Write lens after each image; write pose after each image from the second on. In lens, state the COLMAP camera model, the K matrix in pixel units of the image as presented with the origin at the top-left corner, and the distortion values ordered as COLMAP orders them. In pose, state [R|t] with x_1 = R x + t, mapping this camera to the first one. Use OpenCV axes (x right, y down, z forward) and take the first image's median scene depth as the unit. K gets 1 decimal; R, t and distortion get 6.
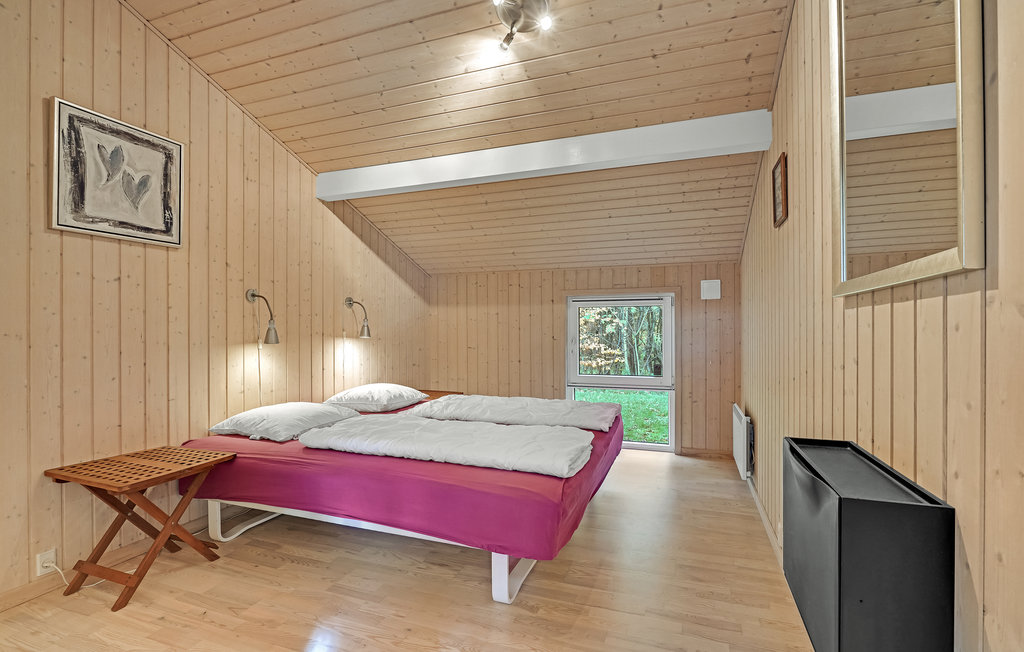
lens RADIAL K [[472.2, 0, 513.1], [0, 472.2, 325.4], [0, 0, 1]] dist [-0.010844, 0.004313]
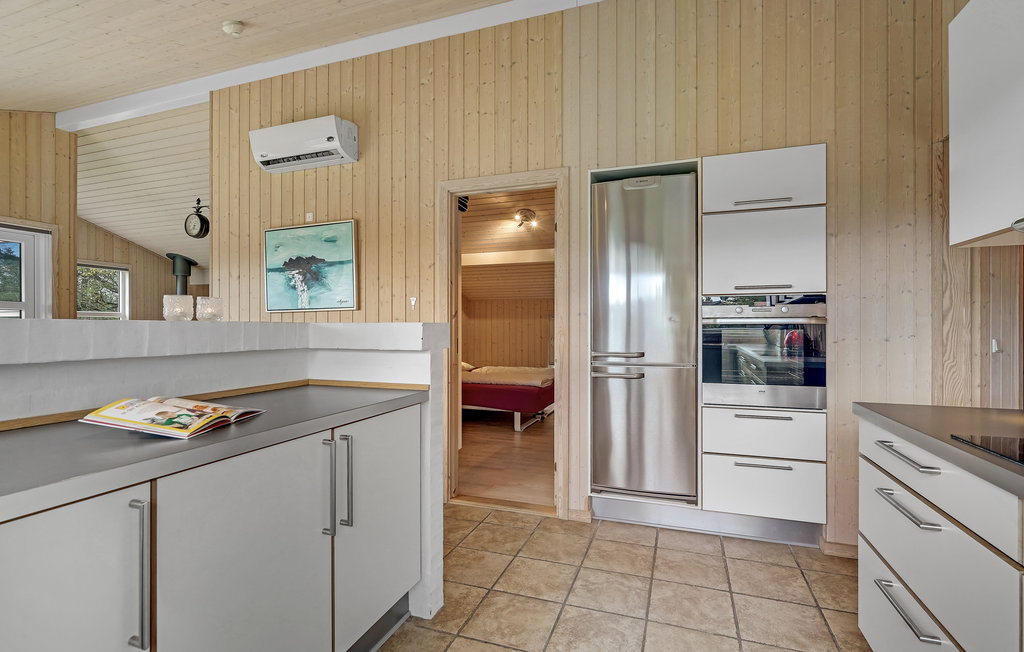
lens RADIAL K [[472.2, 0, 513.4], [0, 472.2, 326.1], [0, 0, 1]] dist [-0.010844, 0.004313]
pose [[0.999985, 0.001065, 0.005389, -0.076470], [-0.001101, 0.999977, 0.006738, -0.072890], [-0.005382, -0.006744, 0.999963, -2.074544]]
